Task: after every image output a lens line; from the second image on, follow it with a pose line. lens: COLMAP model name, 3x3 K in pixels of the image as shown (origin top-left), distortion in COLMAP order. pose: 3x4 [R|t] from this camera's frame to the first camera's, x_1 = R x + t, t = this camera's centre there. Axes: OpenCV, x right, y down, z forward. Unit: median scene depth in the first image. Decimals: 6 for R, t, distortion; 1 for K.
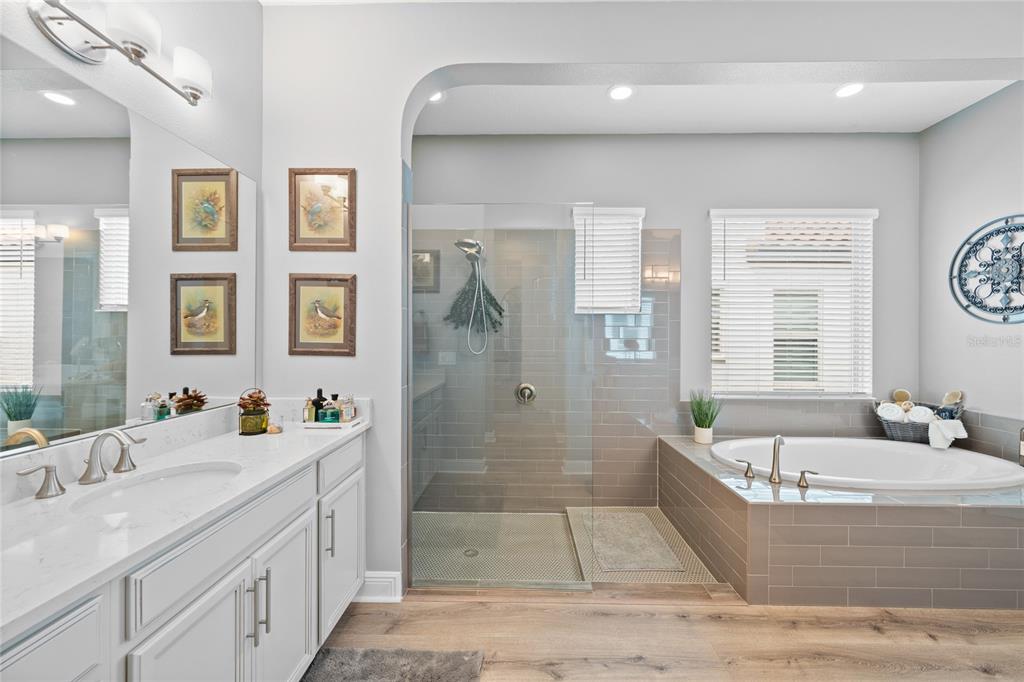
lens RADIAL K [[401.0, 0, 513.6], [0, 401.0, 339.6], [0, 0, 1]] dist [-0.000529, 0.000045]
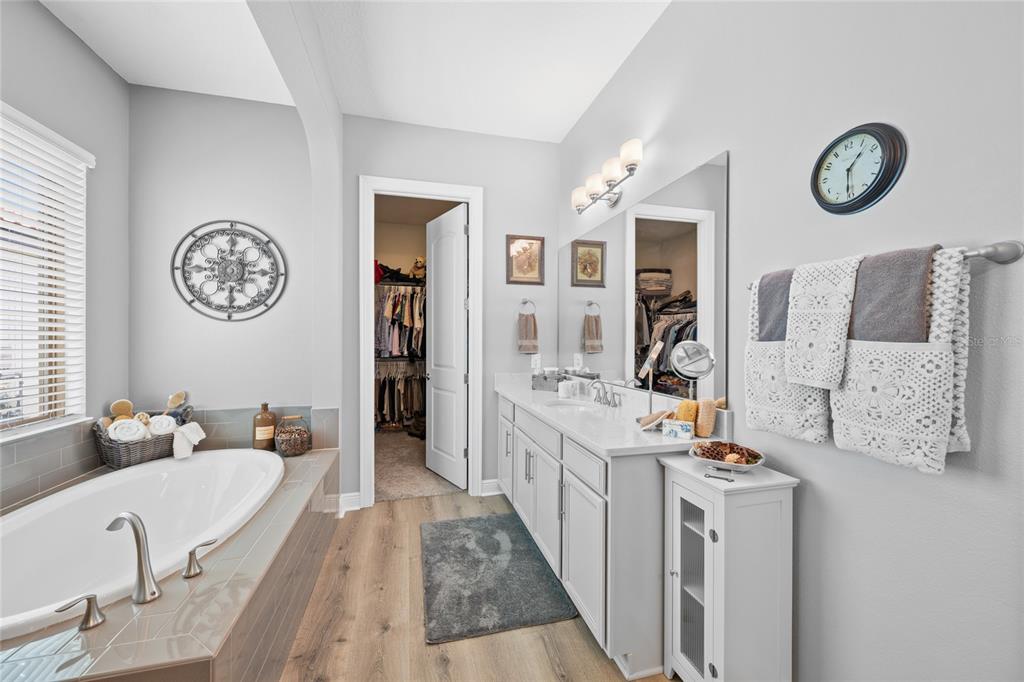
lens RADIAL K [[401.0, 0, 512.4], [0, 401.0, 341.9], [0, 0, 1]] dist [-0.000529, 0.000045]
pose [[-0.279819, -0.012729, 0.959968, -0.000543], [-0.000457, 0.999914, 0.013125, 0.000715], [-0.960053, 0.003234, -0.279800, 0.540951]]
